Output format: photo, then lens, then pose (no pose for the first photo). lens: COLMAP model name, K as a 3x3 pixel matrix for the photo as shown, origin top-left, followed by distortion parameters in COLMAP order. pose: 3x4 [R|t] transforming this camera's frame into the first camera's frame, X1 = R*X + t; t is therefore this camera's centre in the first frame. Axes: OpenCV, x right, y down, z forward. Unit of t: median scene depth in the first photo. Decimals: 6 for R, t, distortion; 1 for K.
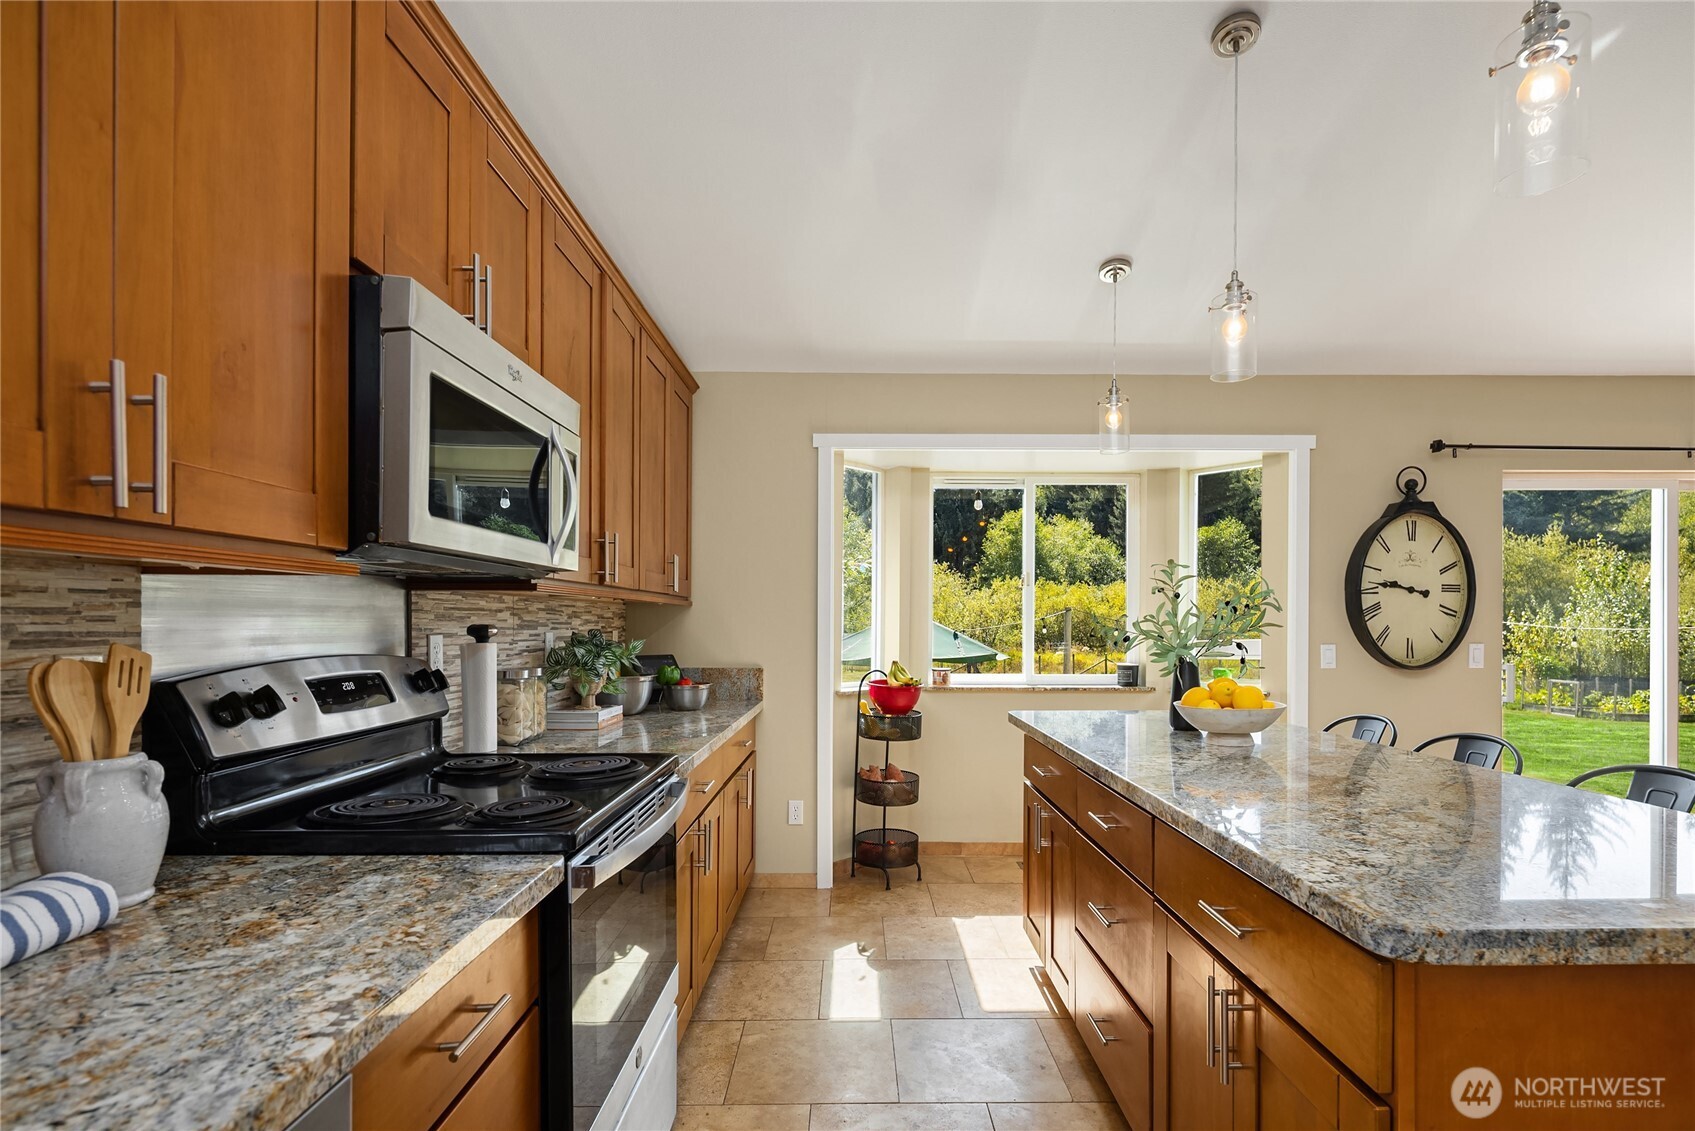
lens RADIAL K [[829.3, 0, 850.8], [0, 829.3, 618.3], [0, 0, 1]] dist [0.001333, 0.000128]
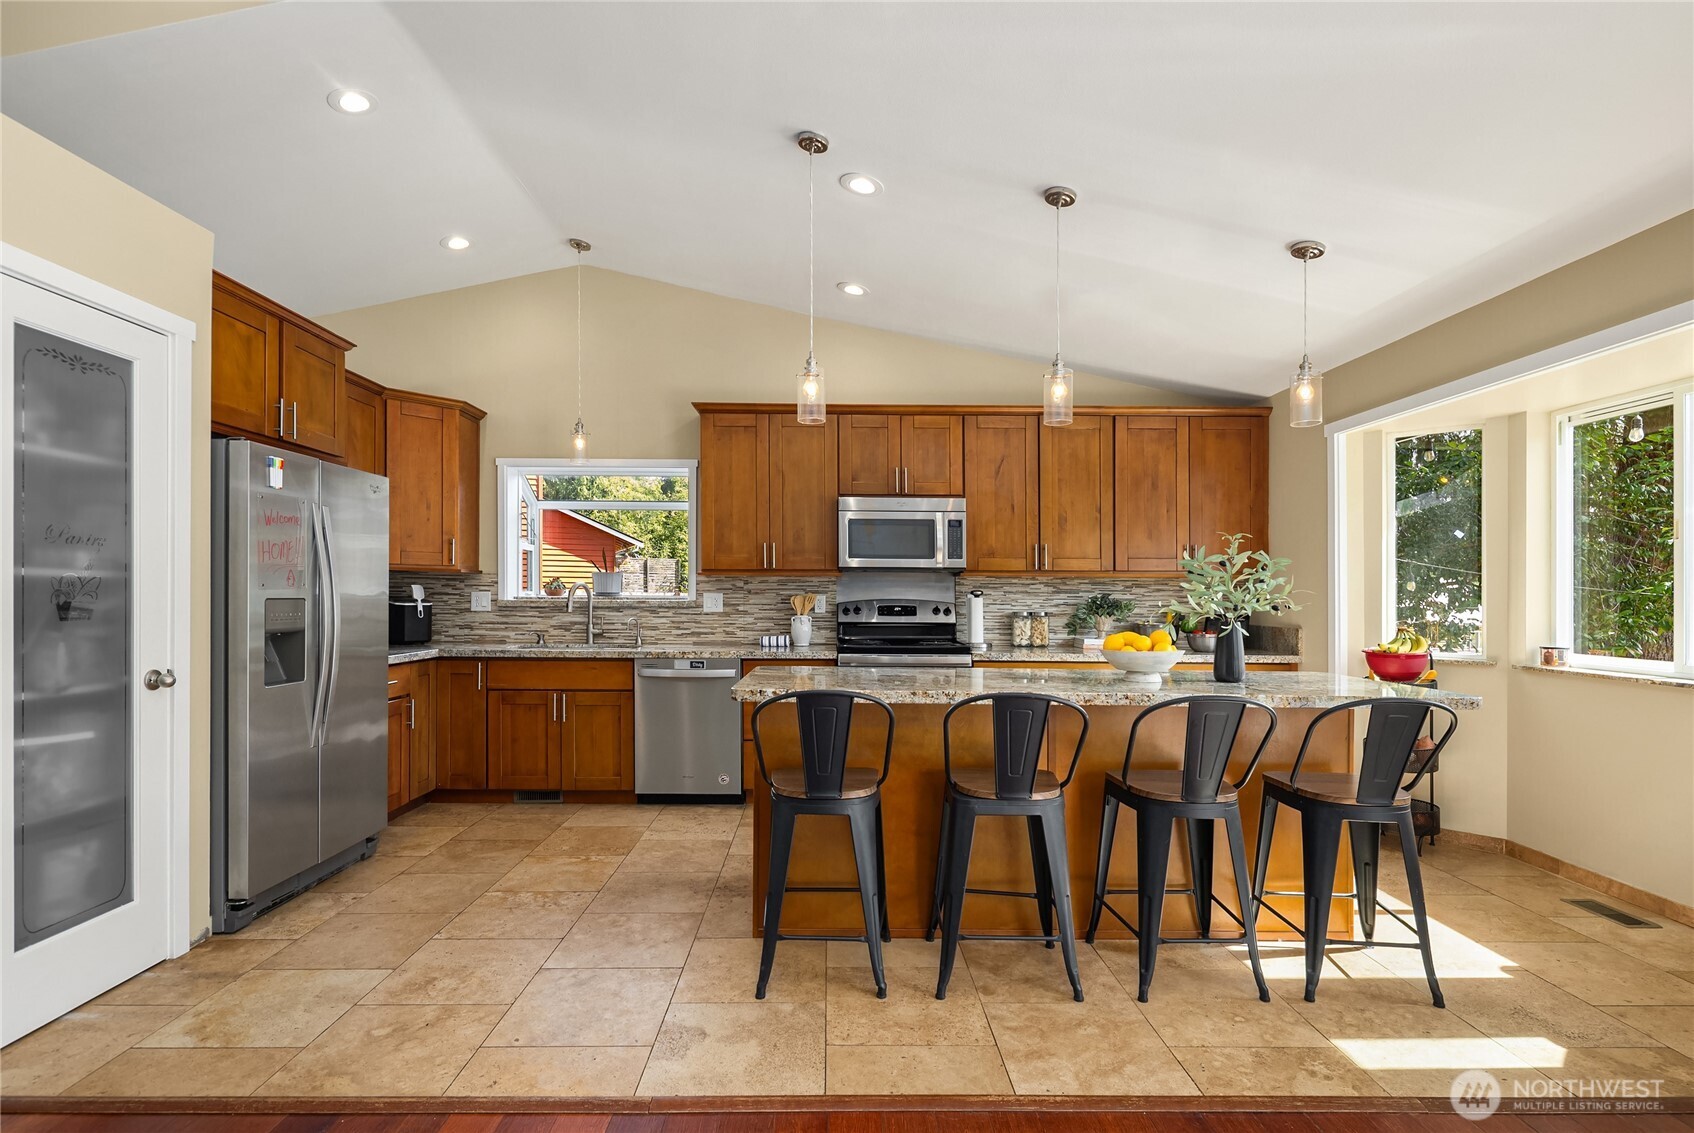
lens RADIAL K [[813.6, 0, 839.5], [0, 813.6, 601.2], [0, 0, 1]] dist [0.001785, -0.000174]
pose [[0.020044, 0.007328, -0.999772, 1.074422], [-0.004350, 0.999964, 0.007243, 0.014184], [0.999790, 0.004204, 0.020075, 0.312971]]
